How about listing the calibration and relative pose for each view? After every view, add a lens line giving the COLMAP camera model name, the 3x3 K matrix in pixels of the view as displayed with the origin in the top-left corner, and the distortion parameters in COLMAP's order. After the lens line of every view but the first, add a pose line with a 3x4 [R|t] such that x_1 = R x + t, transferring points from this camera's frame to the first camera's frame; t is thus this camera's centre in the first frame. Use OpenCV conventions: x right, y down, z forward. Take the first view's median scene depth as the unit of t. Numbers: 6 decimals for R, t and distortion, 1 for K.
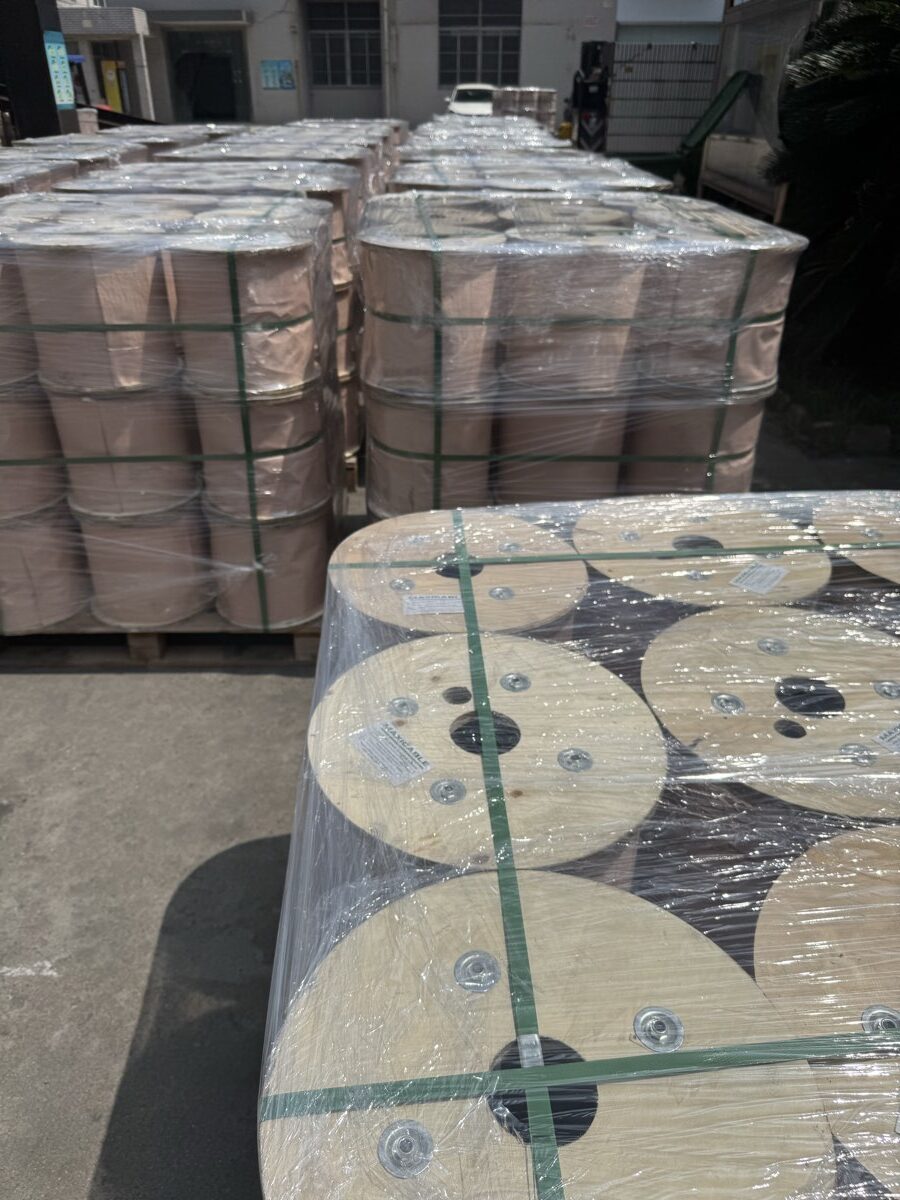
lens RADIAL K [[849.6, 0, 450.0], [0, 849.6, 600.0], [0, 0, 1]] dist [0.047789, -0.065595]
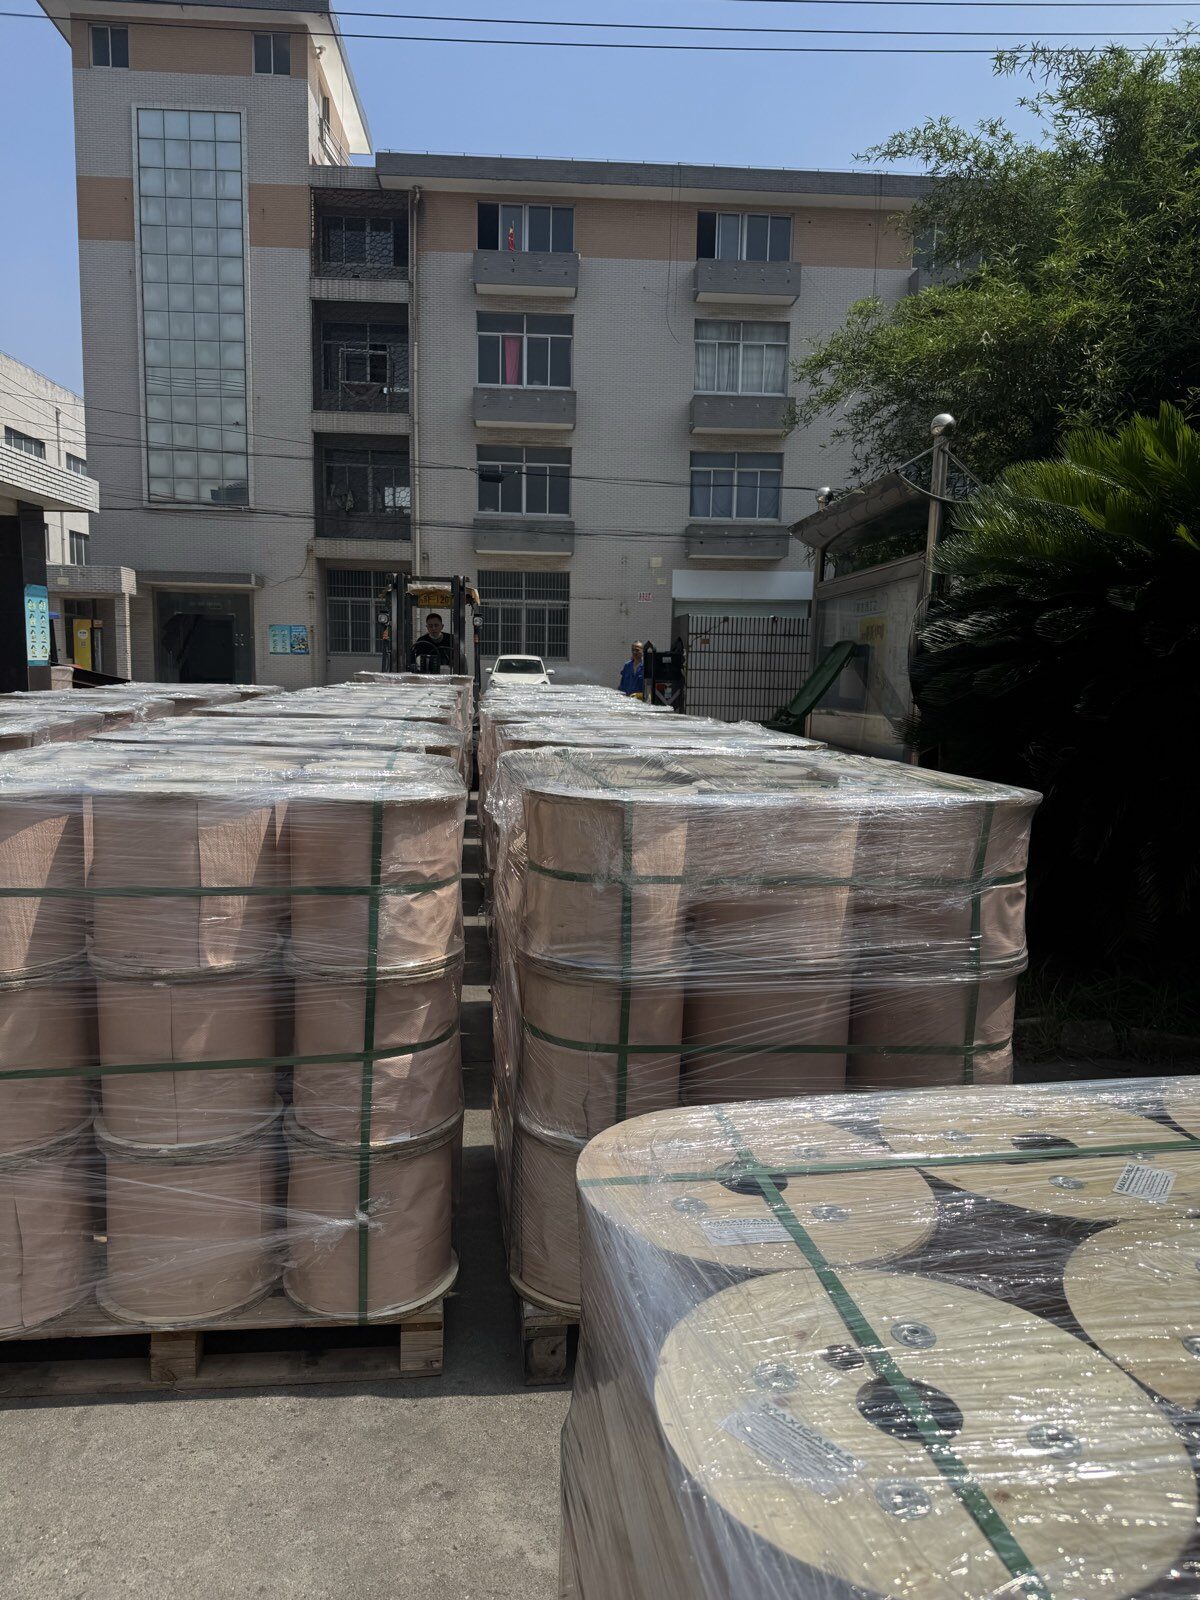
lens RADIAL K [[1123.0, 0, 600.0], [0, 1123.0, 800.0], [0, 0, 1]] dist [0.080697, -0.115583]
pose [[0.994135, 0.006294, 0.107966, -0.143052], [0.037788, 0.915169, -0.401296, 0.030008], [-0.101333, 0.403022, 0.909563, -0.004270]]
